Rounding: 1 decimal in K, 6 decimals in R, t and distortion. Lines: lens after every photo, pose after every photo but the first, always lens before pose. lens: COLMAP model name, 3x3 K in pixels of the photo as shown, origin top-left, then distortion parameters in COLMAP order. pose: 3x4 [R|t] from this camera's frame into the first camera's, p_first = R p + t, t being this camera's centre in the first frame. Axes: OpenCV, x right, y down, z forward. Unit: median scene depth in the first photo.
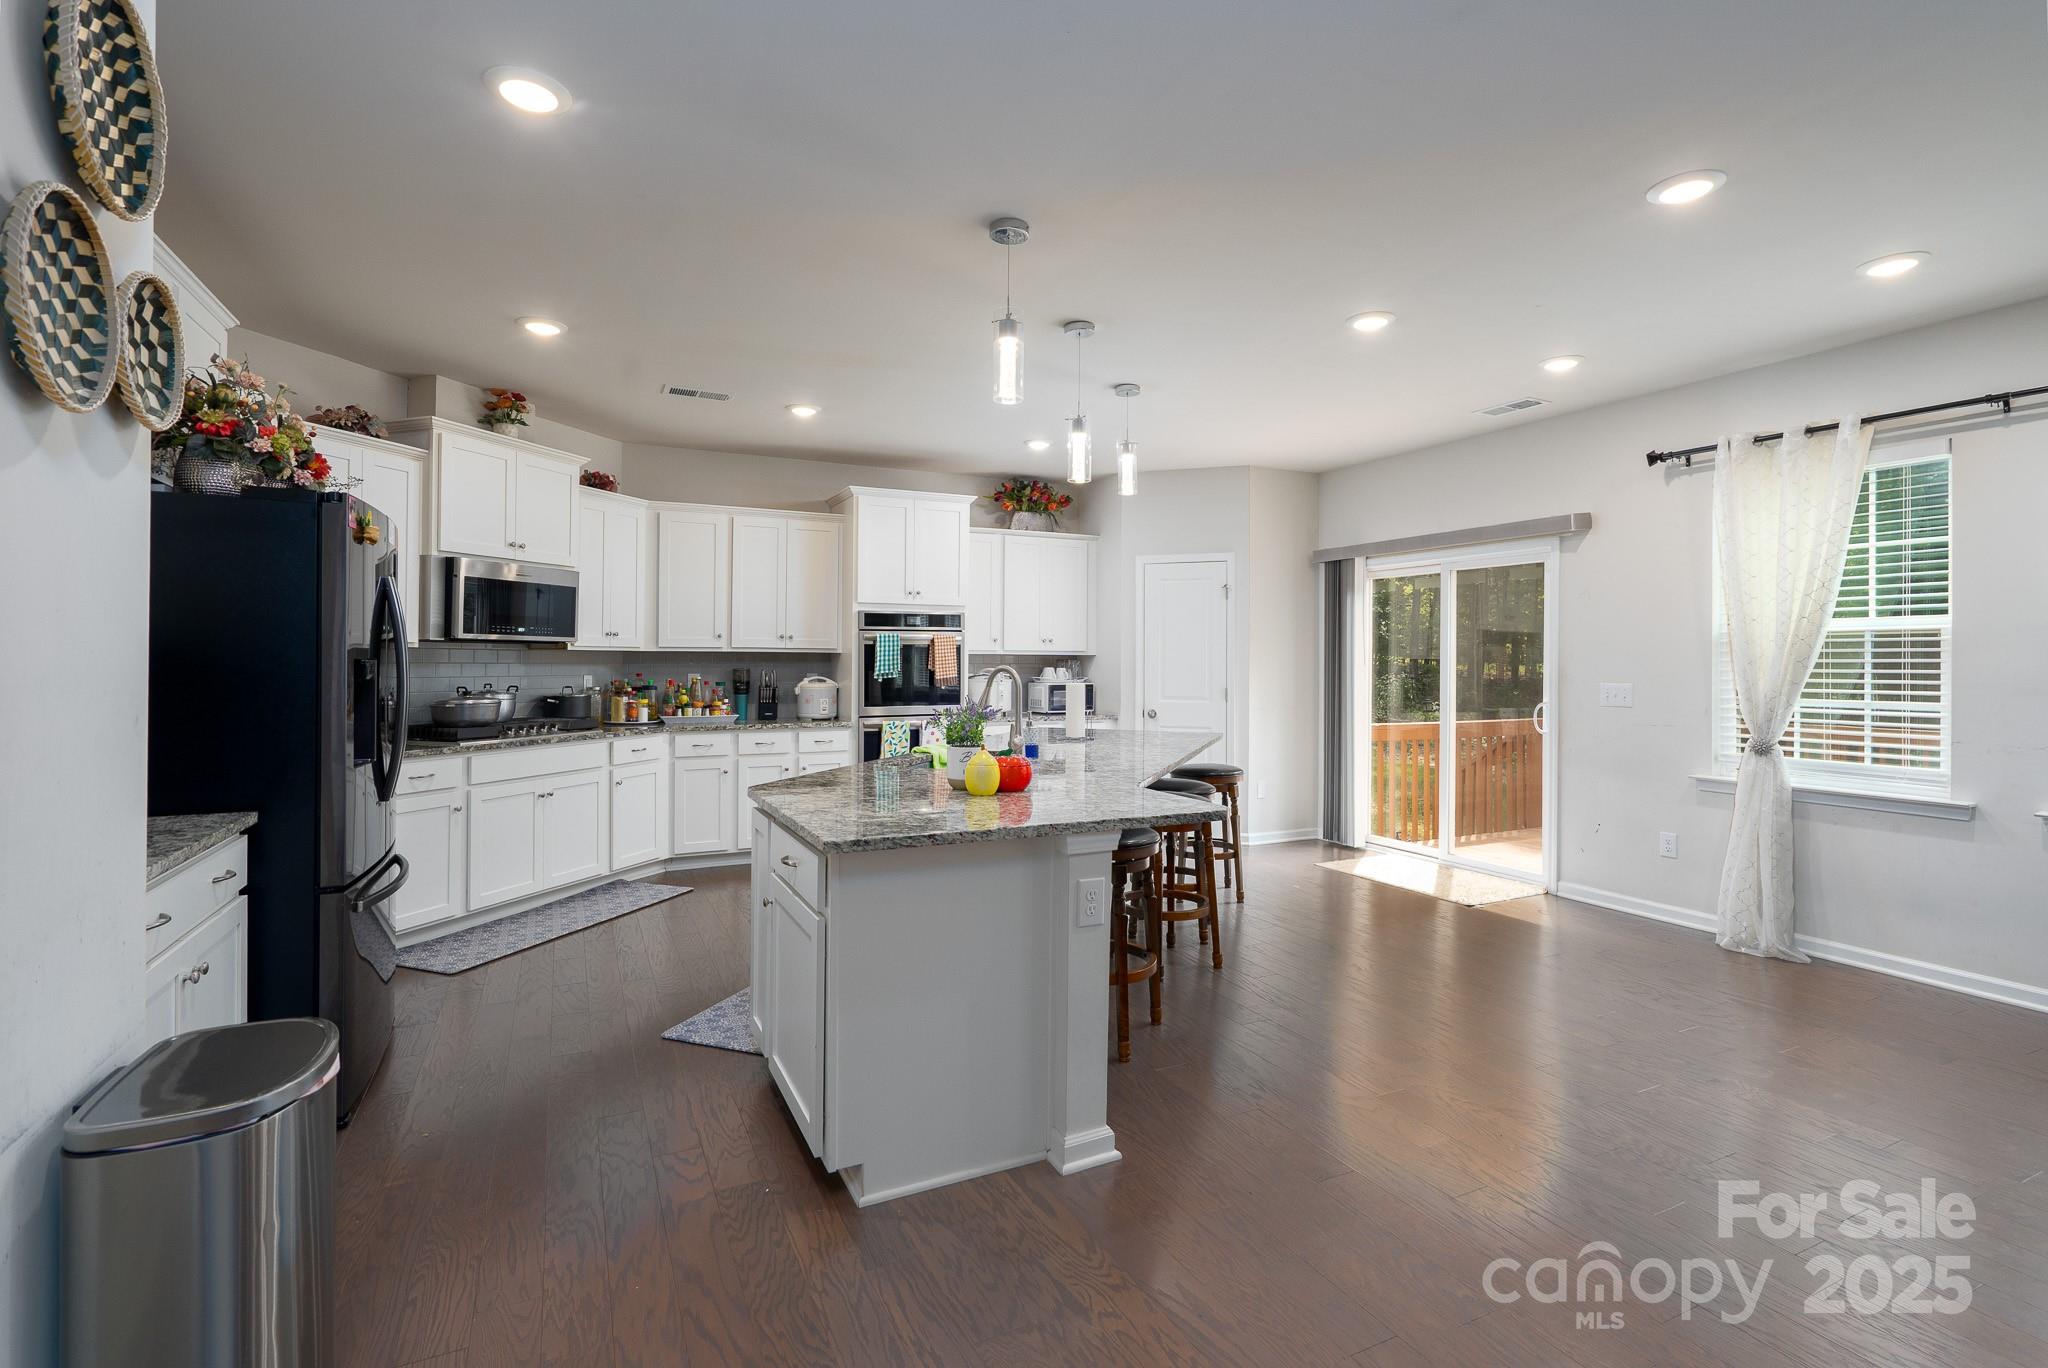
lens RADIAL K [[961.0, 0, 1021.3], [0, 961.0, 665.2], [0, 0, 1]] dist [0.001727, 0.000704]
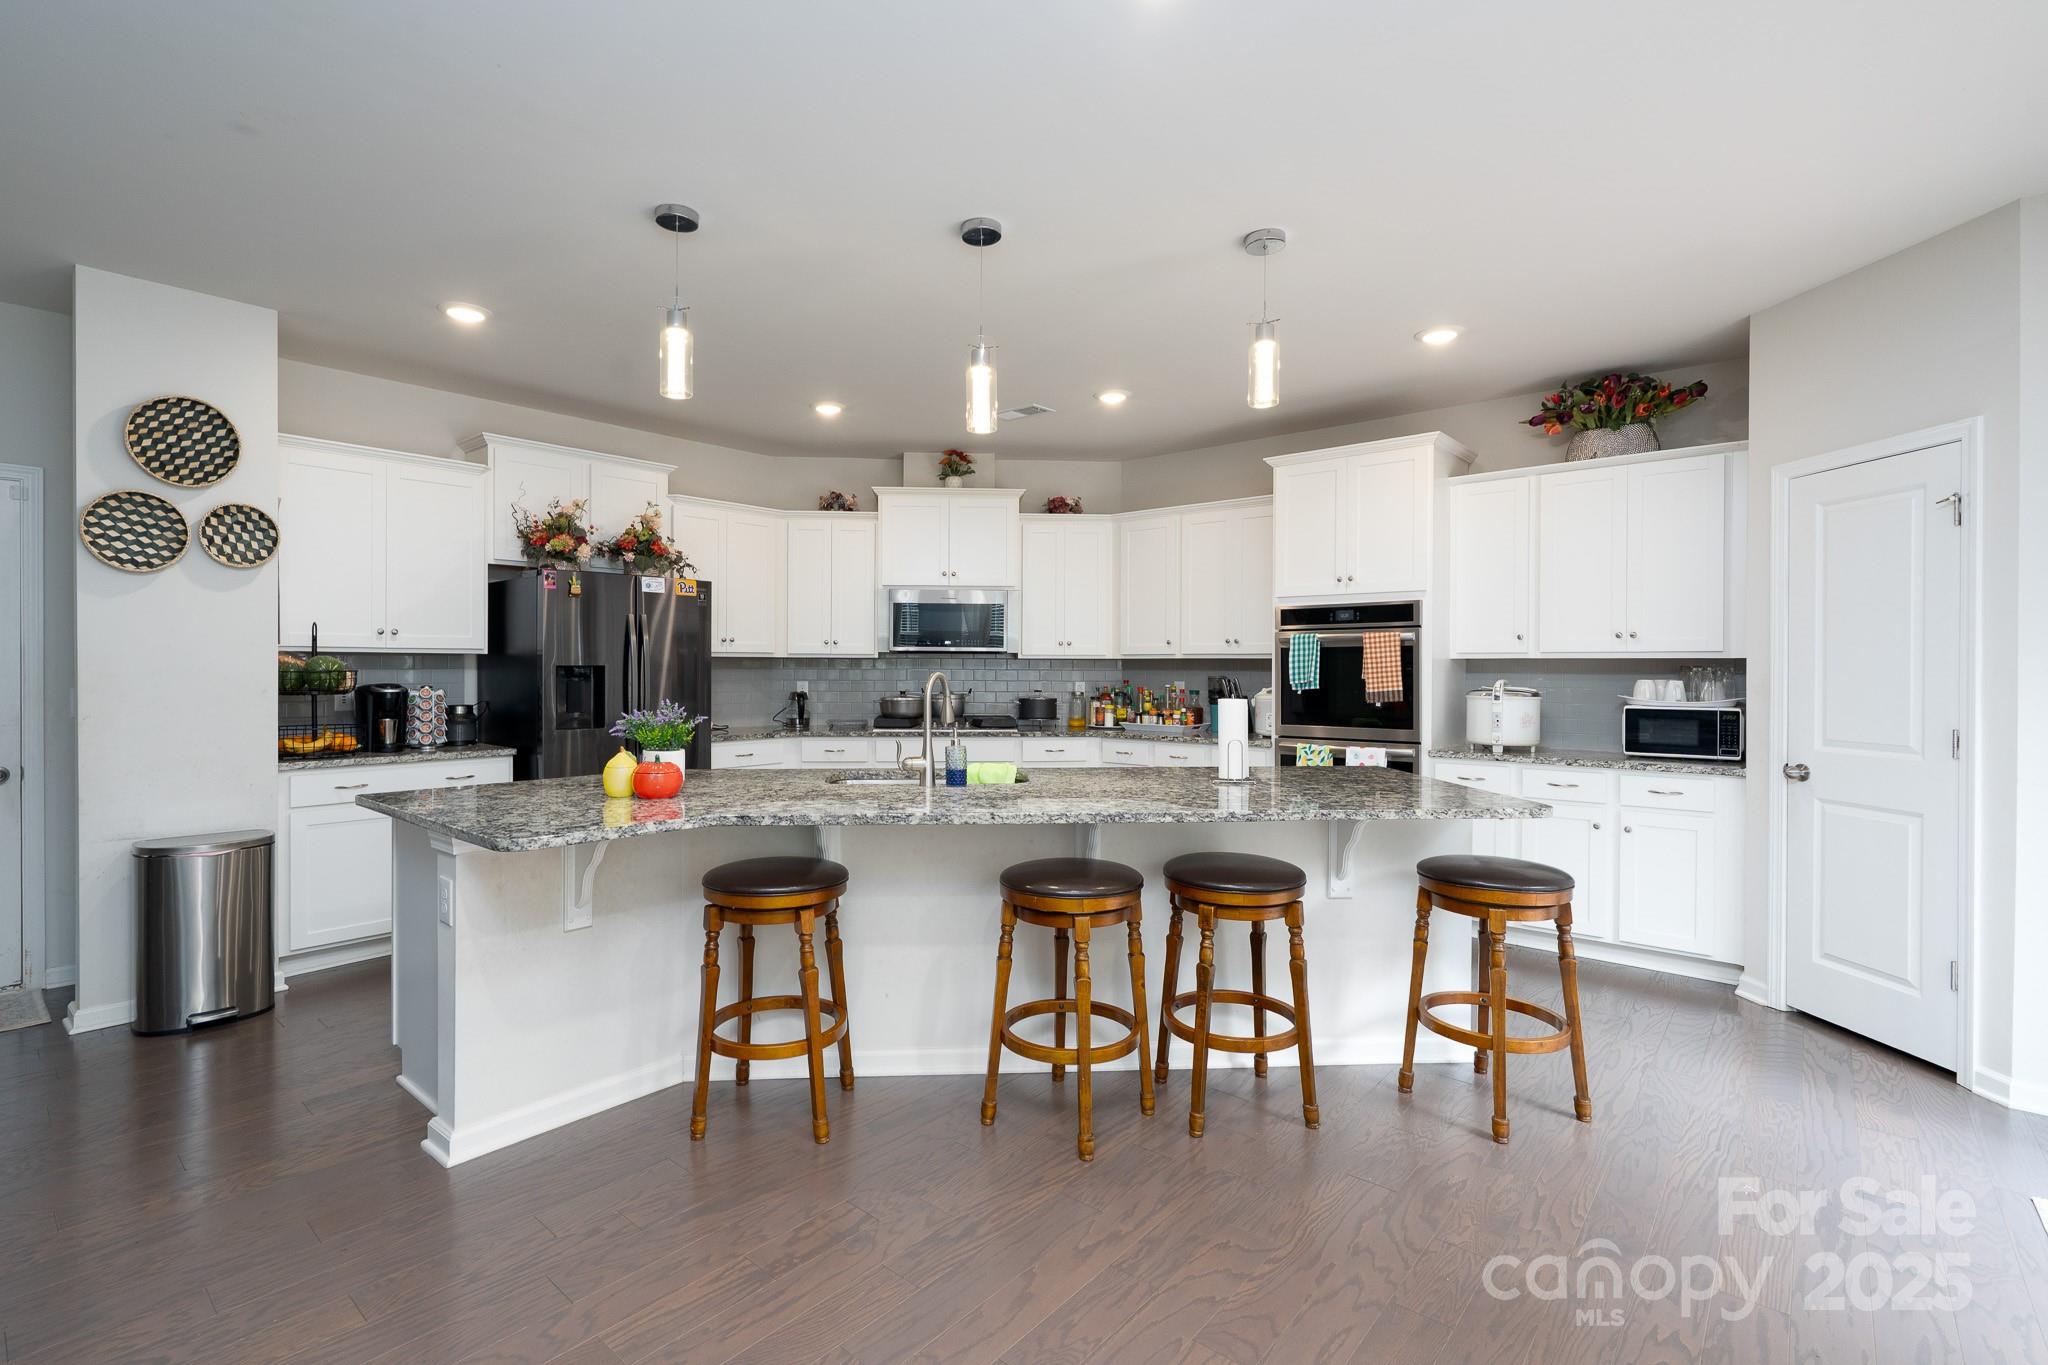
lens RADIAL K [[961.0, 0, 1021.3], [0, 961.0, 663.7], [0, 0, 1]] dist [0.001727, 0.000704]
pose [[0.365843, -0.005647, -0.930659, 0.539314], [-0.006710, 0.999940, -0.008705, 0.000251], [0.930652, 0.009429, 0.365783, 0.516663]]
